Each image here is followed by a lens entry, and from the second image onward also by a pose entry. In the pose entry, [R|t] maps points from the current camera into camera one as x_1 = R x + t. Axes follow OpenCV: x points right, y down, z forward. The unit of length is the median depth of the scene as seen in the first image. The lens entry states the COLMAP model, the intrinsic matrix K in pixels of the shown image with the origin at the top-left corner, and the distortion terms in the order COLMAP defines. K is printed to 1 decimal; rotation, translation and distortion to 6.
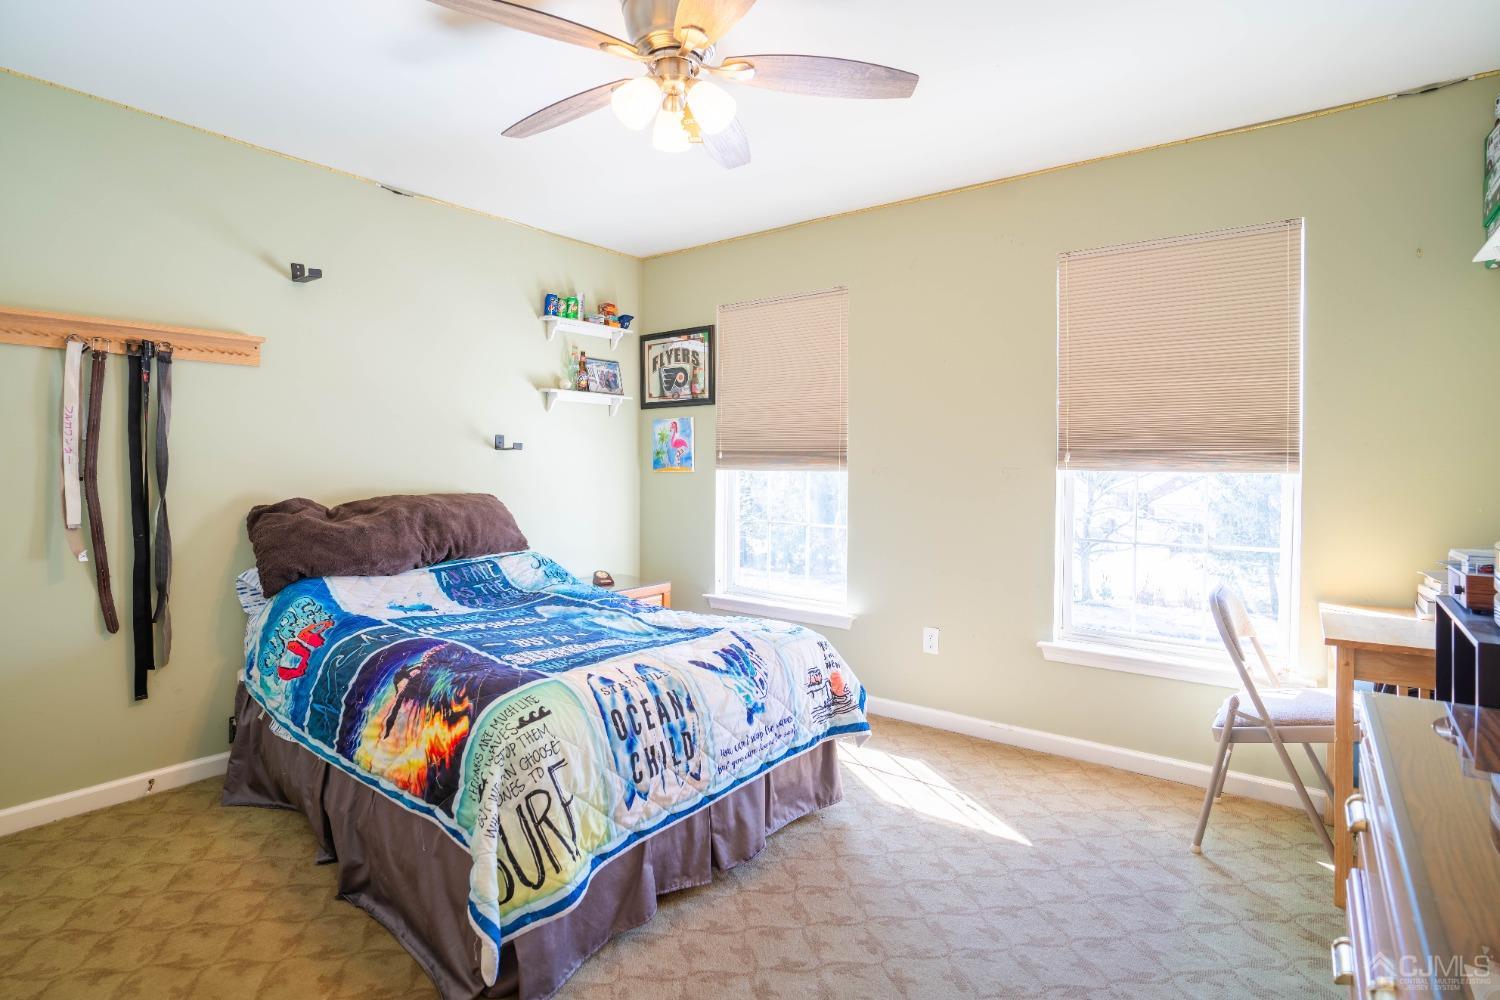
lens RADIAL K [[777.1, 0, 749.7], [0, 777.1, 482.3], [0, 0, 1]] dist [-0.003192, 0.000249]
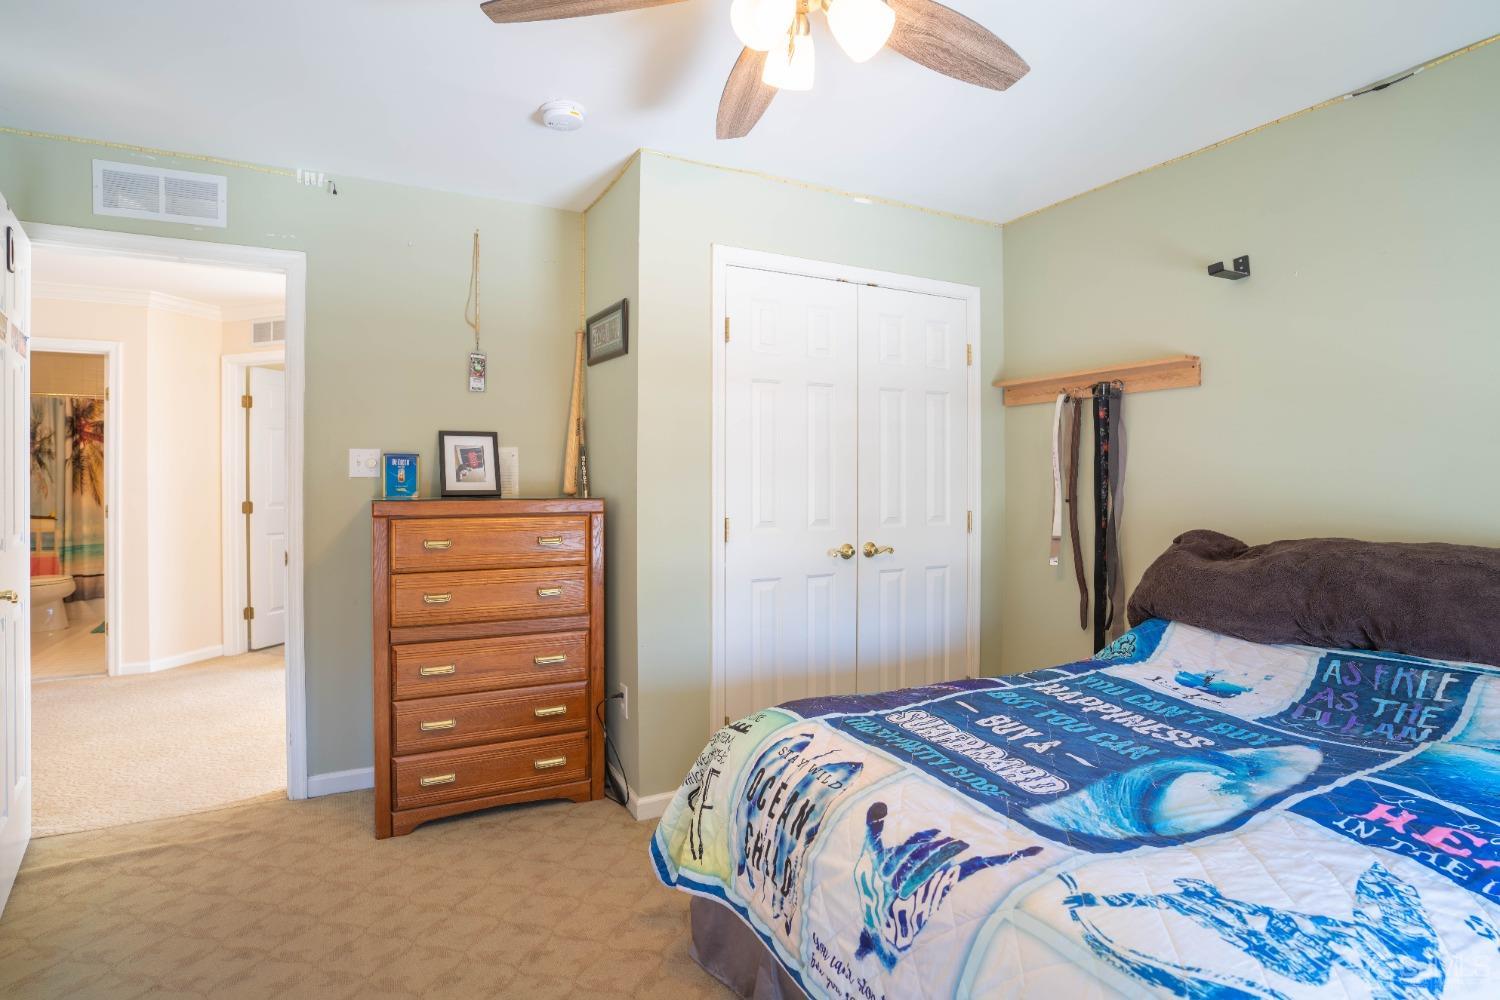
lens RADIAL K [[777.1, 0, 749.7], [0, 777.1, 482.3], [0, 0, 1]] dist [-0.003192, 0.000249]
pose [[-0.439950, 0.003752, -0.898015, 0.541881], [-0.018646, 0.999738, 0.013312, -0.044014], [0.897829, 0.022601, -0.439764, 1.156301]]
